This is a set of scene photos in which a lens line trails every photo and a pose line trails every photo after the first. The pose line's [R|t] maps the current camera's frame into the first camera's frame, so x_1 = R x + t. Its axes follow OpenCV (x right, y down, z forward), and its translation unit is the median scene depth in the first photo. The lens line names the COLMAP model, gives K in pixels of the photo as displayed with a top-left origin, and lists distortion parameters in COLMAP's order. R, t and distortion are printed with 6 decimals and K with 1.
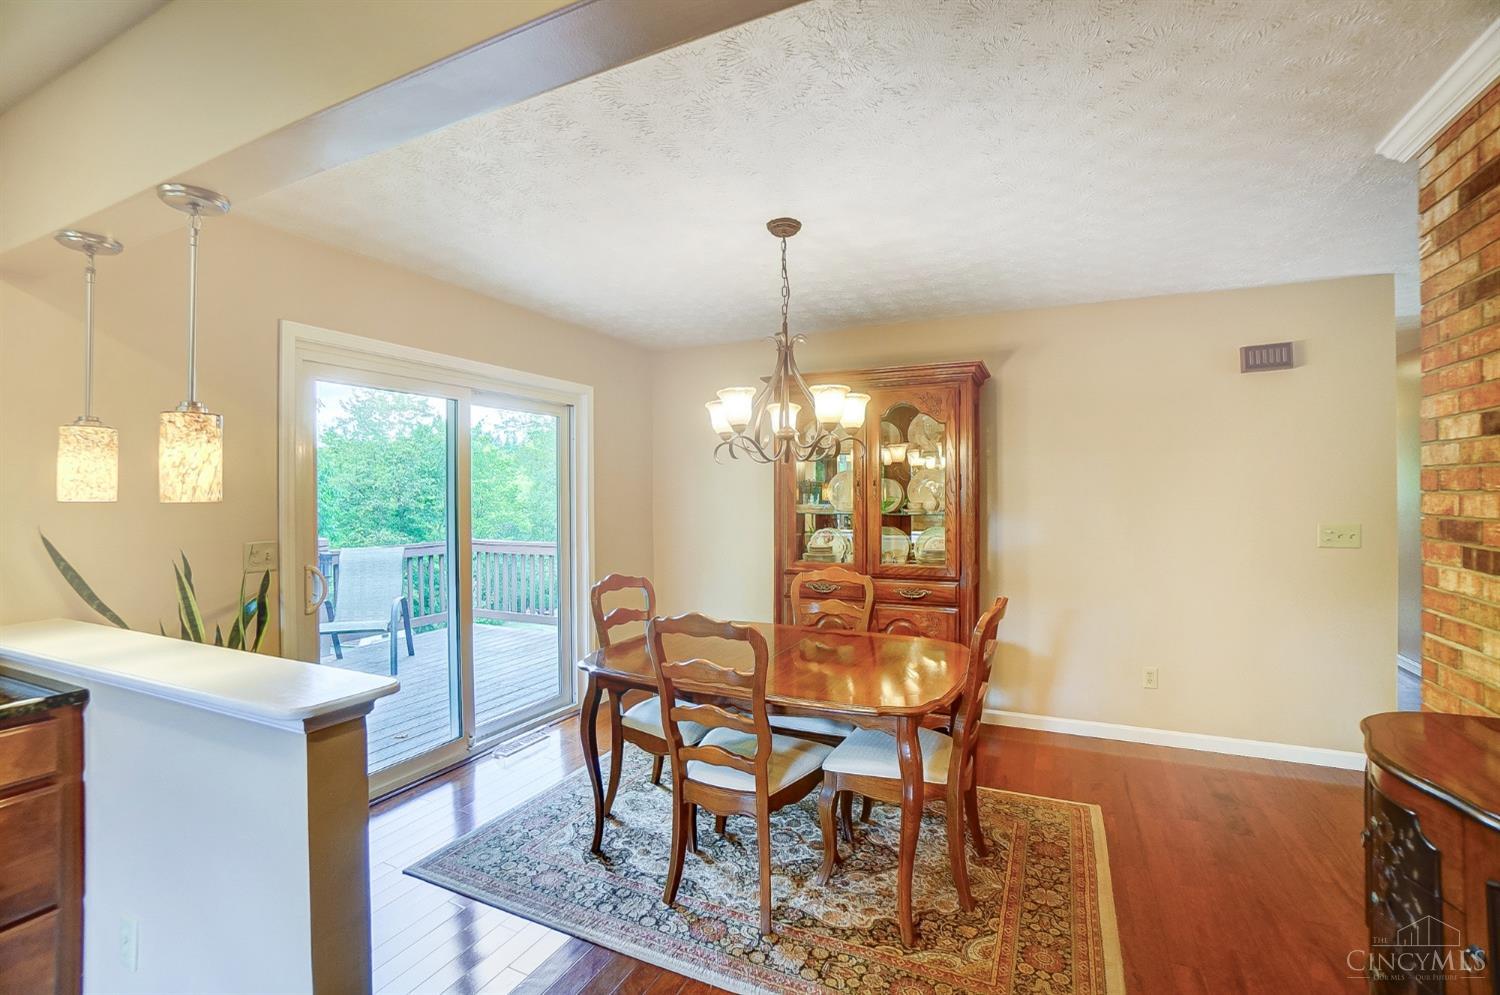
lens RADIAL K [[674.2, 0, 751.8], [0, 674.2, 491.7], [0, 0, 1]] dist [-0.006148, 0.001518]
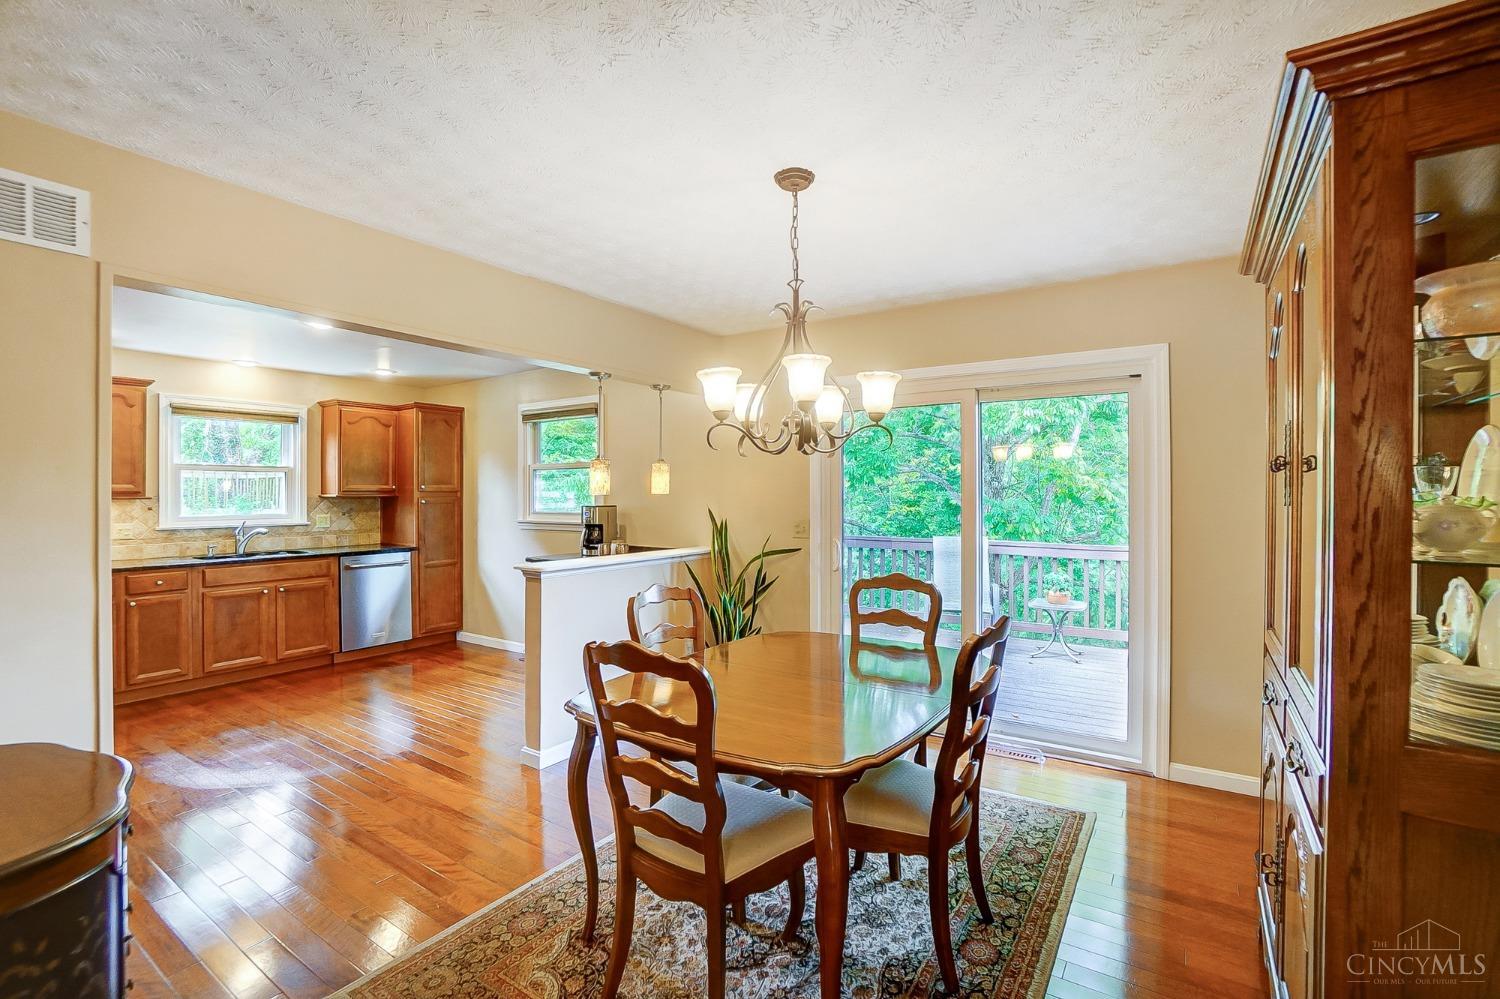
lens RADIAL K [[674.2, 0, 720.1], [0, 674.2, 493.7], [0, 0, 1]] dist [-0.006148, 0.001518]
pose [[-0.169422, 0.008669, -0.985505, 1.022739], [0.011157, 0.999914, 0.006878, -0.001200], [0.985480, -0.009830, -0.169504, 1.186029]]
